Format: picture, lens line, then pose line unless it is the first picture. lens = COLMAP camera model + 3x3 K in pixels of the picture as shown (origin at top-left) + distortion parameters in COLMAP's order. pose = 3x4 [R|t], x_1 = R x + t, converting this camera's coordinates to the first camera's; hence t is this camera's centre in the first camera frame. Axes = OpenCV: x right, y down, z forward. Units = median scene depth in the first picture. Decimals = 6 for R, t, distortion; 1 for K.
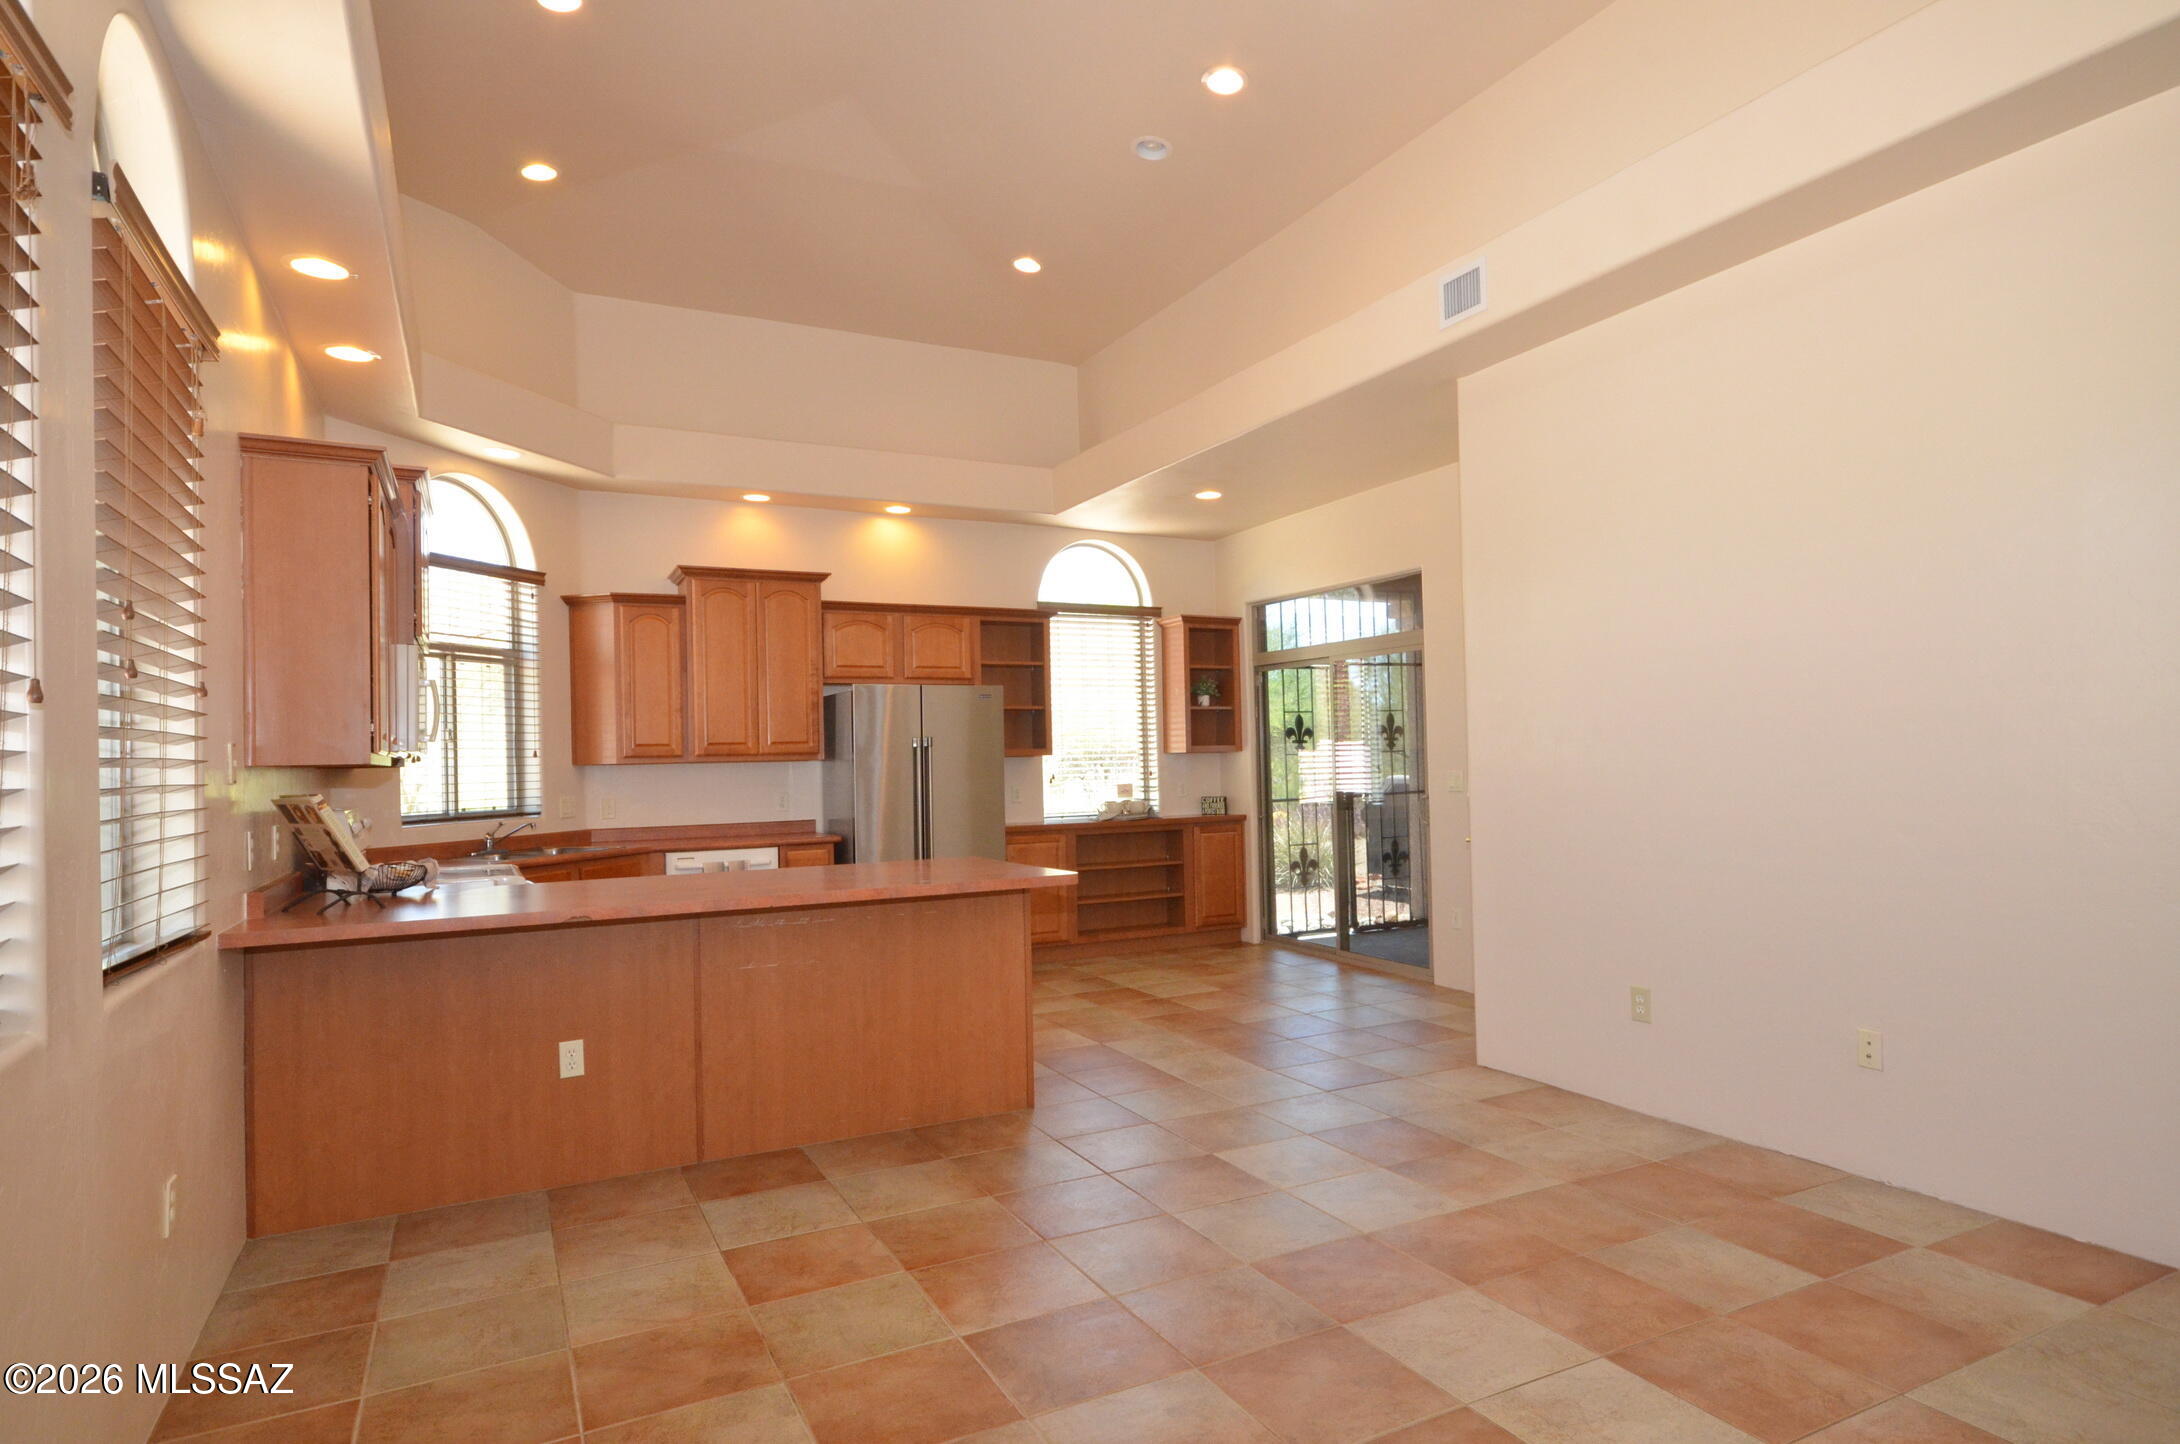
lens RADIAL K [[1198.2, 0, 1118.4], [0, 1198.2, 722.9], [0, 0, 1]] dist [0.003455, 0.001117]
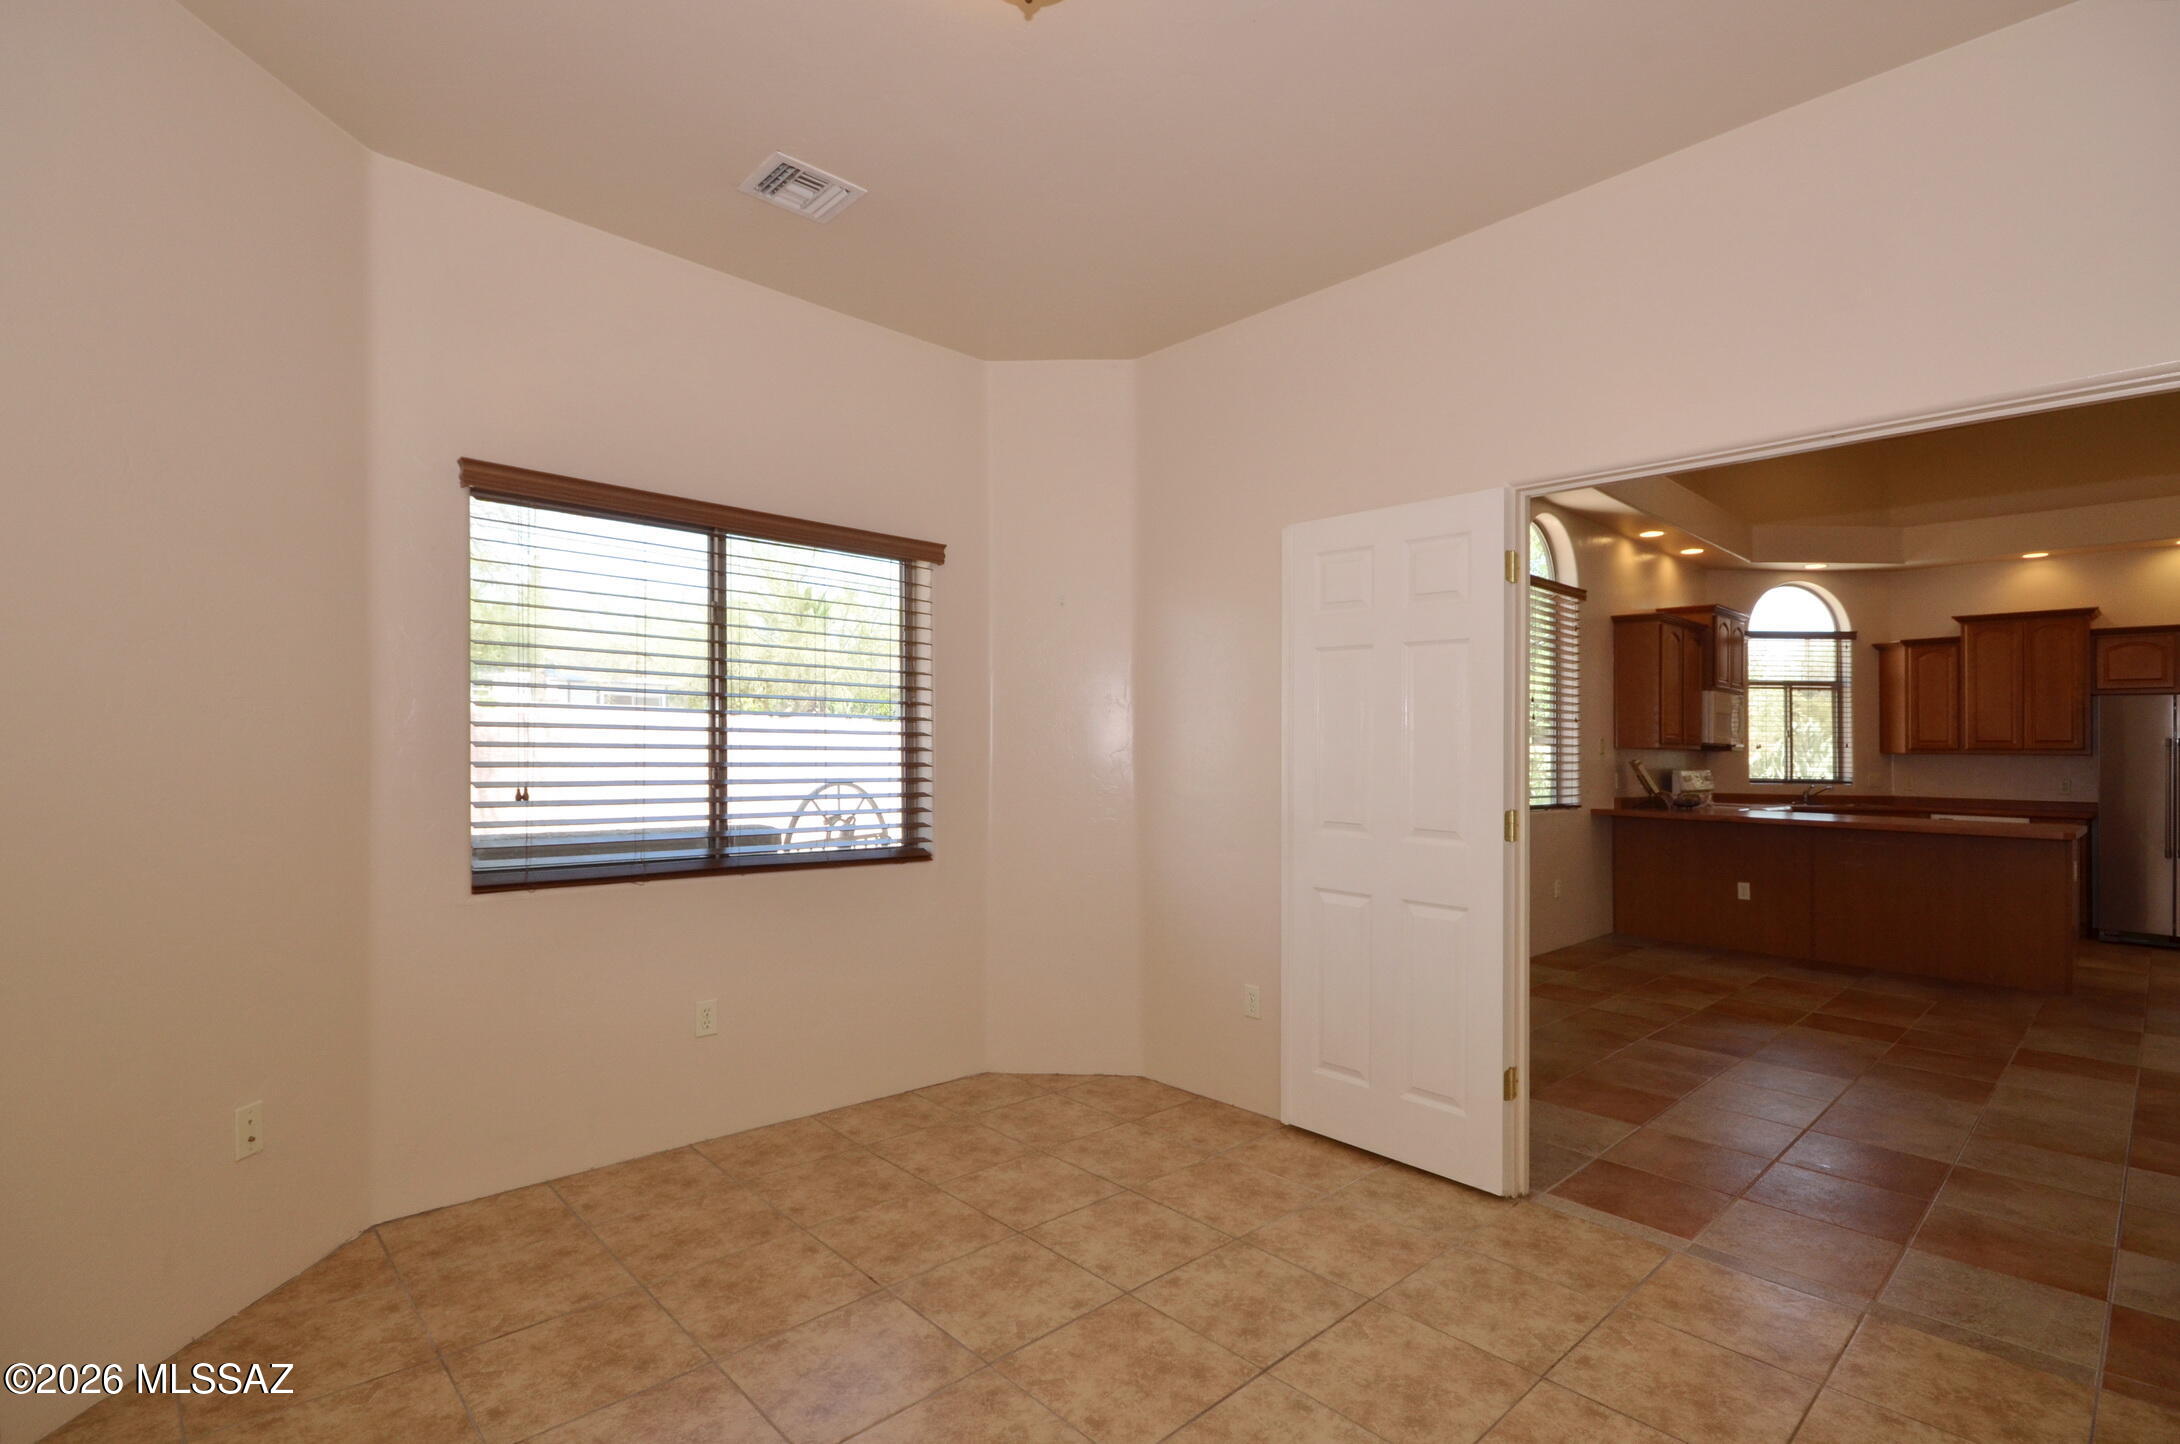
lens RADIAL K [[1027.5, 0, 1129.6], [0, 1027.5, 721.5], [0, 0, 1]] dist [-0.000414, -0.000279]
pose [[0.280383, -0.003141, -0.959883, 0.548985], [0.009325, 0.999956, -0.000548, -0.014296], [0.959843, -0.008797, 0.280400, -0.304127]]
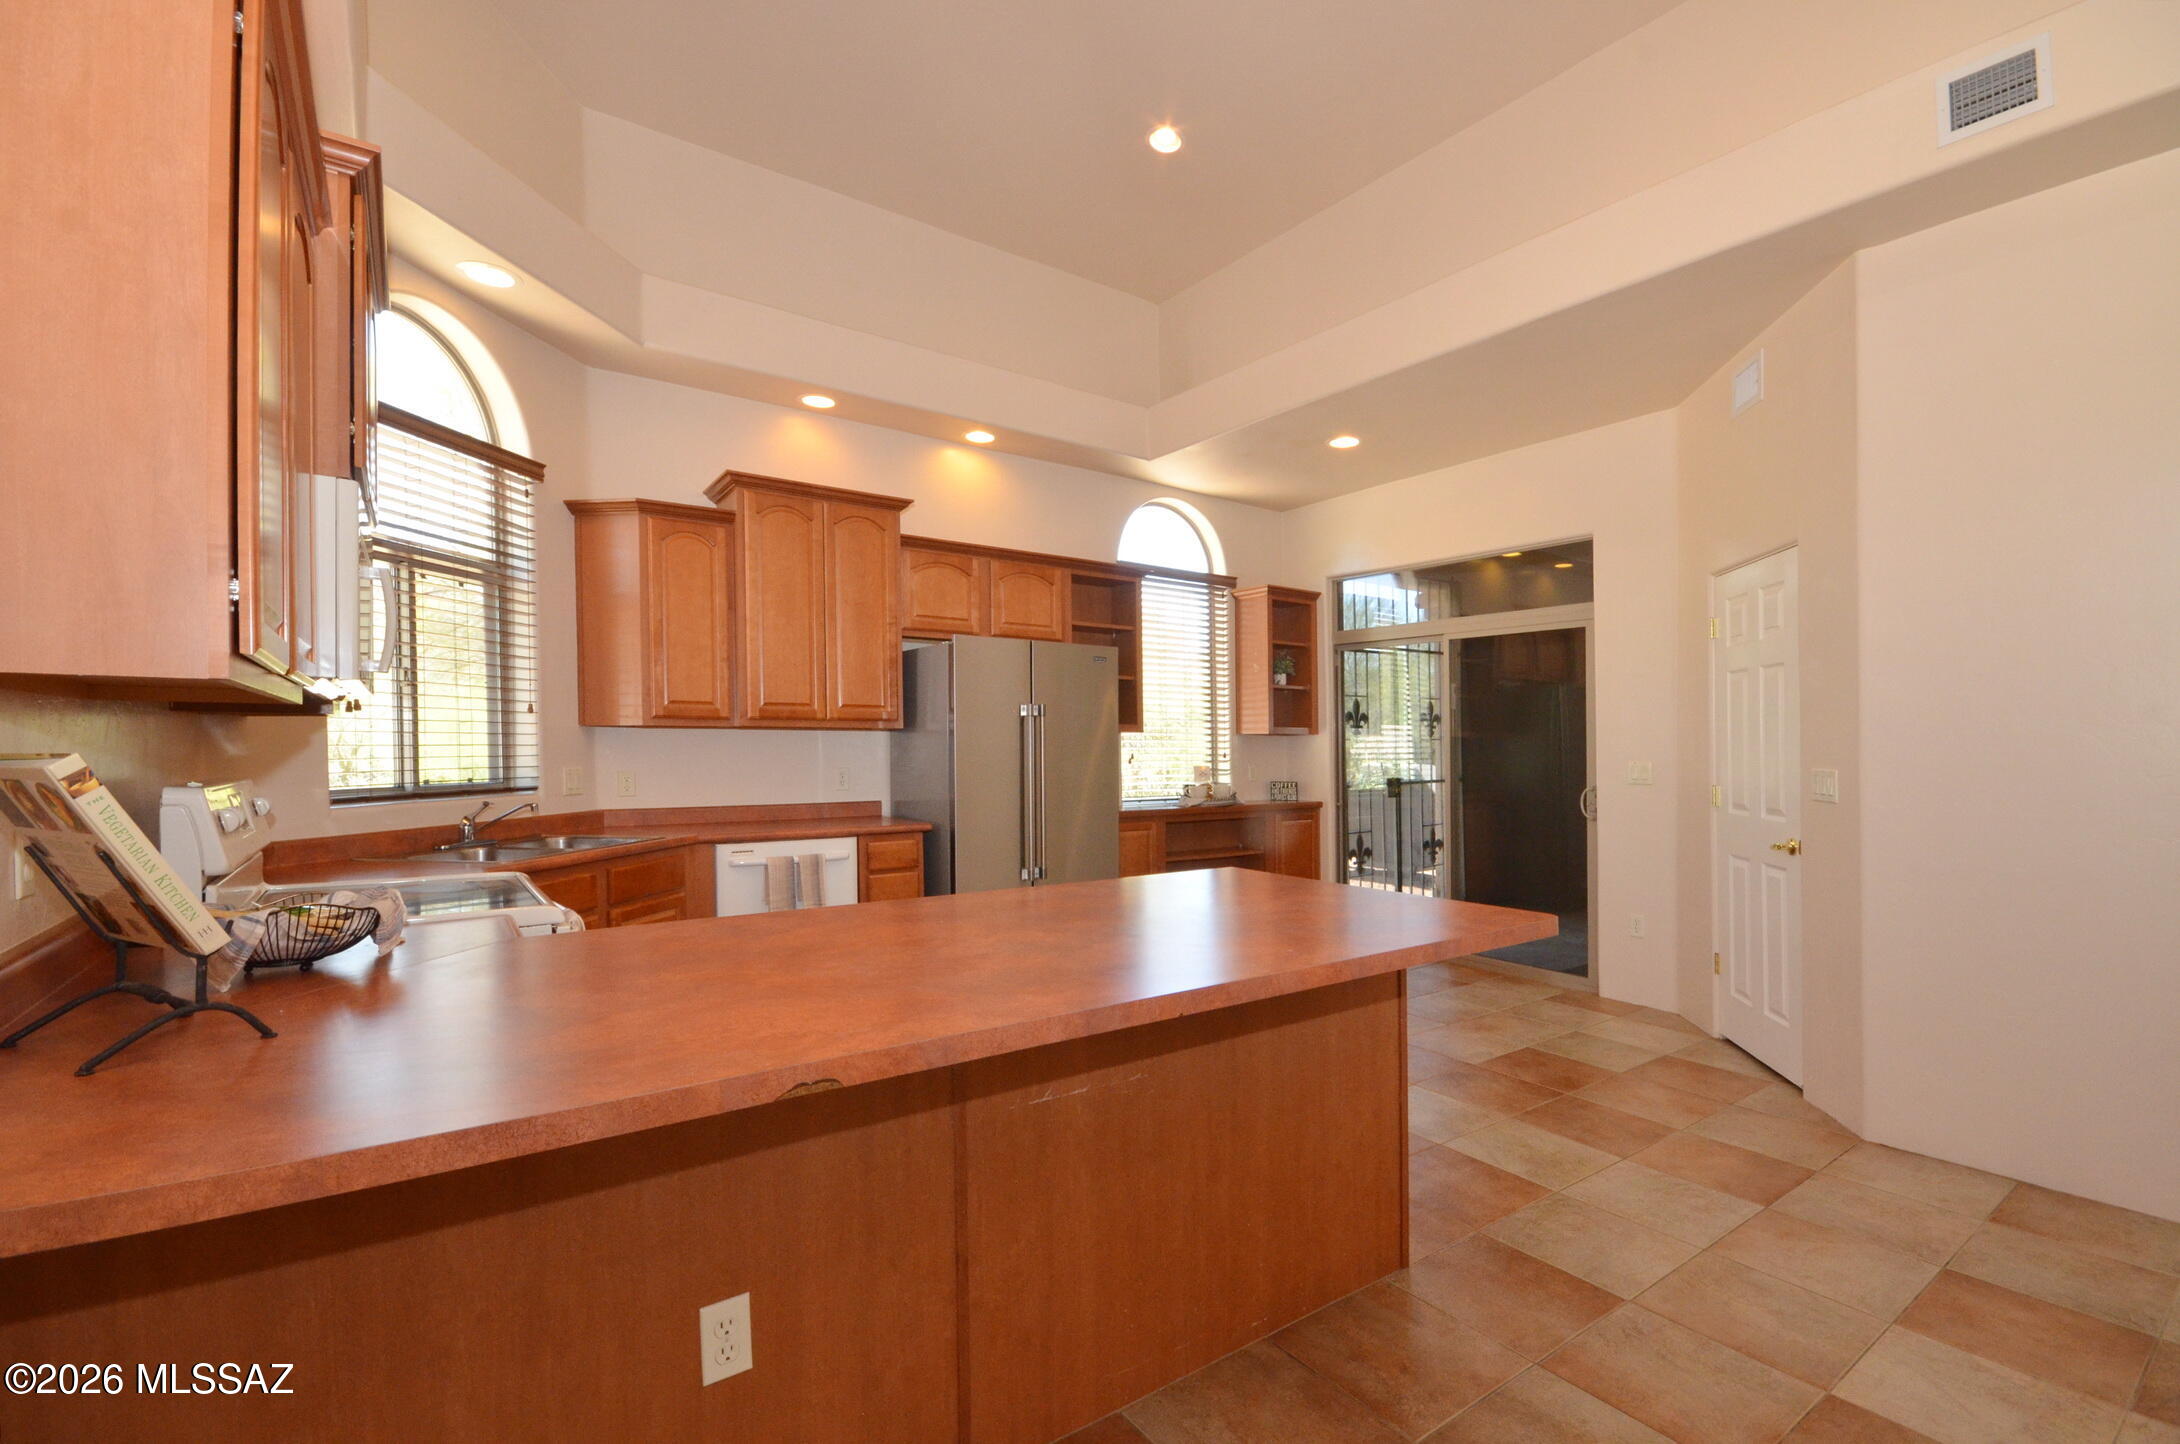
lens RADIAL K [[963.2, 0, 1122.3], [0, 963.2, 755.2], [0, 0, 1]] dist [0.013779, -0.018408]
pose [[0.989198, 0.024862, 0.144459, -0.203561], [-0.030637, 0.998812, 0.037892, 0.020357], [-0.143346, -0.041908, 0.988785, 0.346257]]
